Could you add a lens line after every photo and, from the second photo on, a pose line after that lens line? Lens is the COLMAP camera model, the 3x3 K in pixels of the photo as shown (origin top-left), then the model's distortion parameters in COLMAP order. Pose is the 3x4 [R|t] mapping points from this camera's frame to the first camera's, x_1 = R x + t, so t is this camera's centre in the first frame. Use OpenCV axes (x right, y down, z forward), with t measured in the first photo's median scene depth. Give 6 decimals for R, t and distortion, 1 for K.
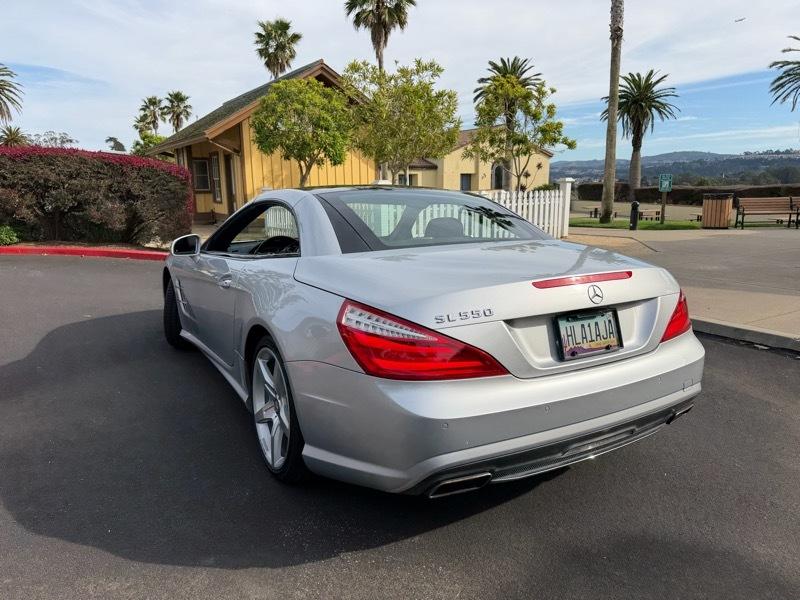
lens RADIAL K [[559.3, 0, 406.1], [0, 559.3, 301.6], [0, 0, 1]] dist [0.029243, -0.034491]
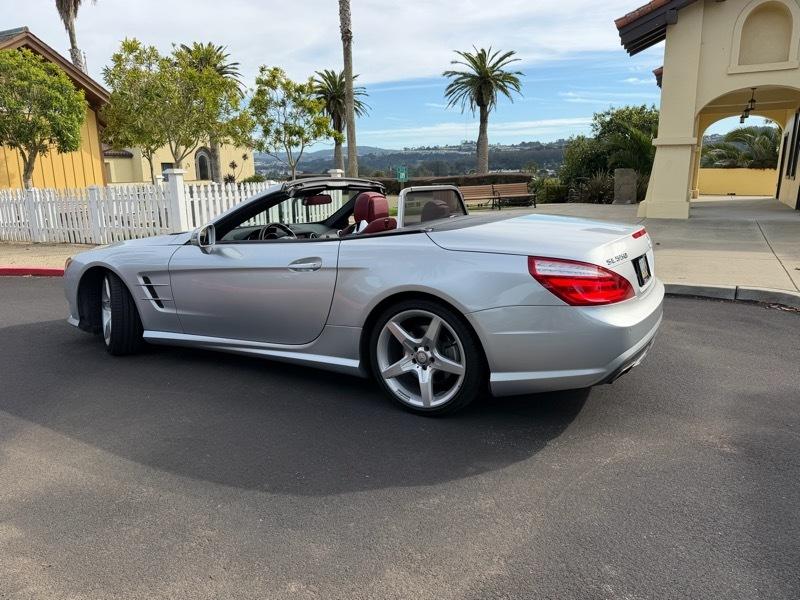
lens RADIAL K [[567.5, 0, 395.4], [0, 567.5, 300.9], [0, 0, 1]] dist [0.048155, -0.070016]
pose [[0.871879, -0.109445, 0.477334, -0.165931], [0.104462, 0.993838, 0.037065, 0.002708], [-0.478450, 0.017547, 0.877940, -0.007796]]
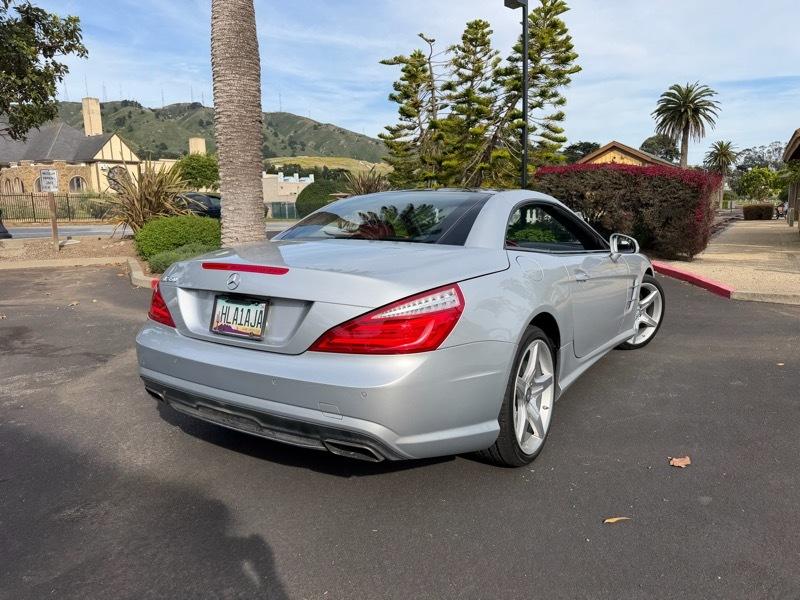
lens RADIAL K [[563.8, 0, 399.1], [0, 563.8, 294.3], [0, 0, 1]] dist [0.054875, -0.073033]
pose [[0.432525, 0.133089, -0.891745, 0.238557], [-0.163417, 0.984236, 0.067631, -0.018929], [0.886689, 0.116474, 0.447456, 0.126174]]
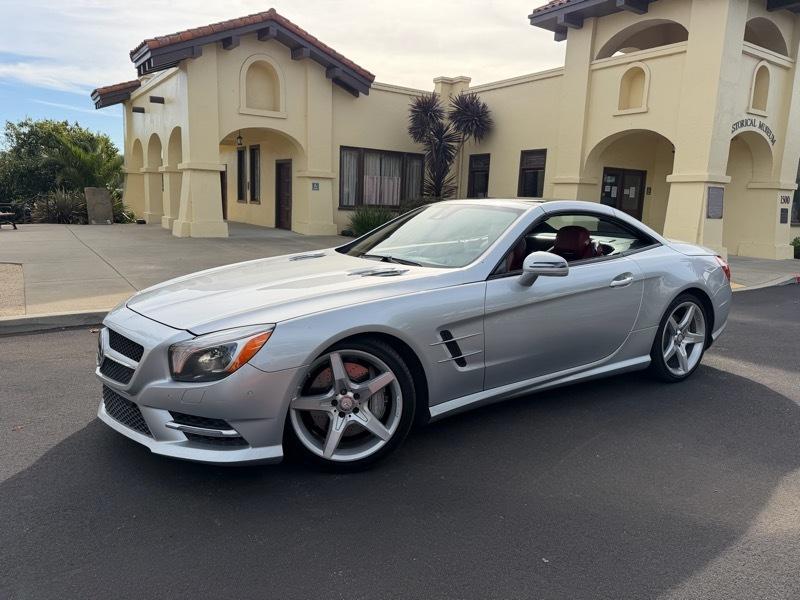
lens RADIAL K [[564.6, 0, 392.7], [0, 564.6, 293.8], [0, 0, 1]] dist [0.061022, -0.076284]
pose [[-0.026618, -0.155825, 0.987426, -0.354953], [0.174200, 0.971939, 0.158077, -0.067095], [-0.984350, 0.176217, 0.001274, 0.350031]]
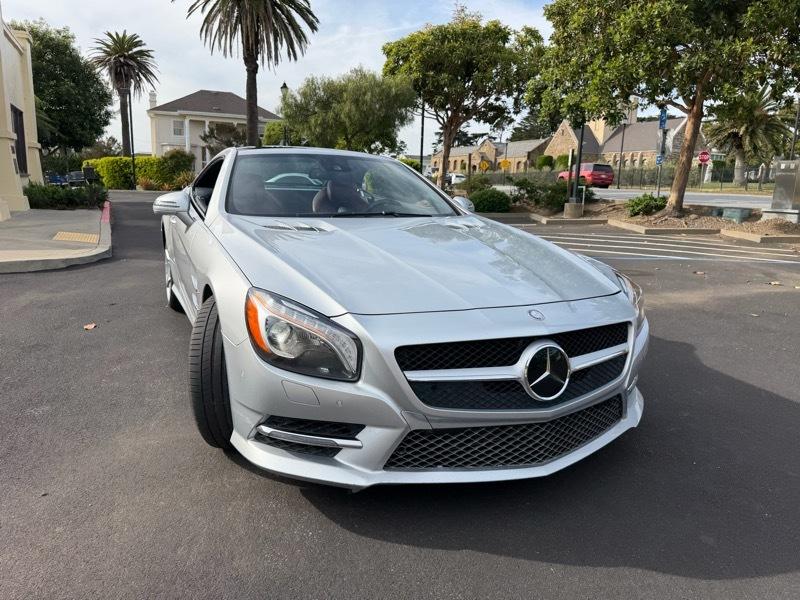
lens RADIAL K [[566.6, 0, 396.0], [0, 566.6, 294.5], [0, 0, 1]] dist [0.041317, -0.053117]
pose [[-0.994701, -0.044529, 0.092662, -0.105182], [-0.005299, 0.922338, 0.386347, -0.106705], [-0.102669, 0.383809, -0.917687, 0.601561]]
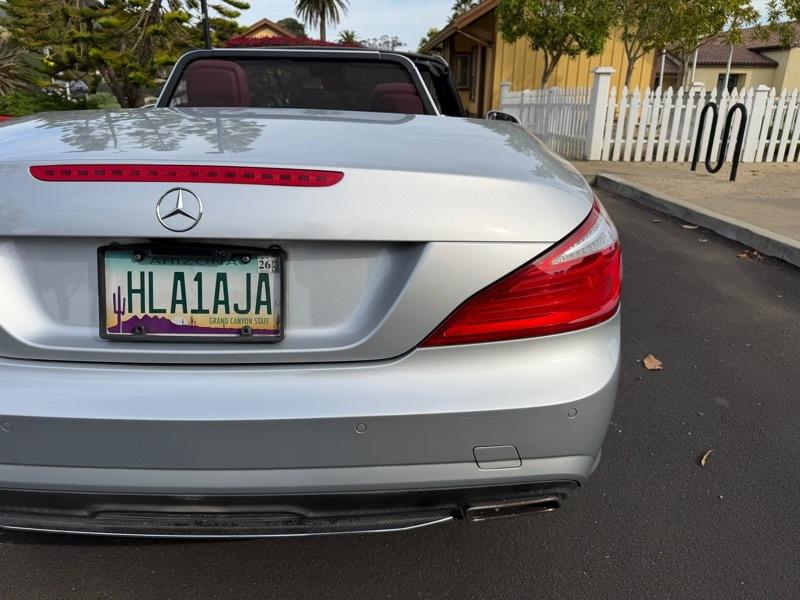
lens RADIAL K [[563.8, 0, 399.1], [0, 563.8, 294.3], [0, 0, 1]] dist [0.054875, -0.073033]
pose [[0.865375, 0.183717, -0.466234, 0.113412], [-0.115923, 0.978529, 0.170420, -0.007142], [0.487533, -0.093430, 0.868091, 0.109945]]
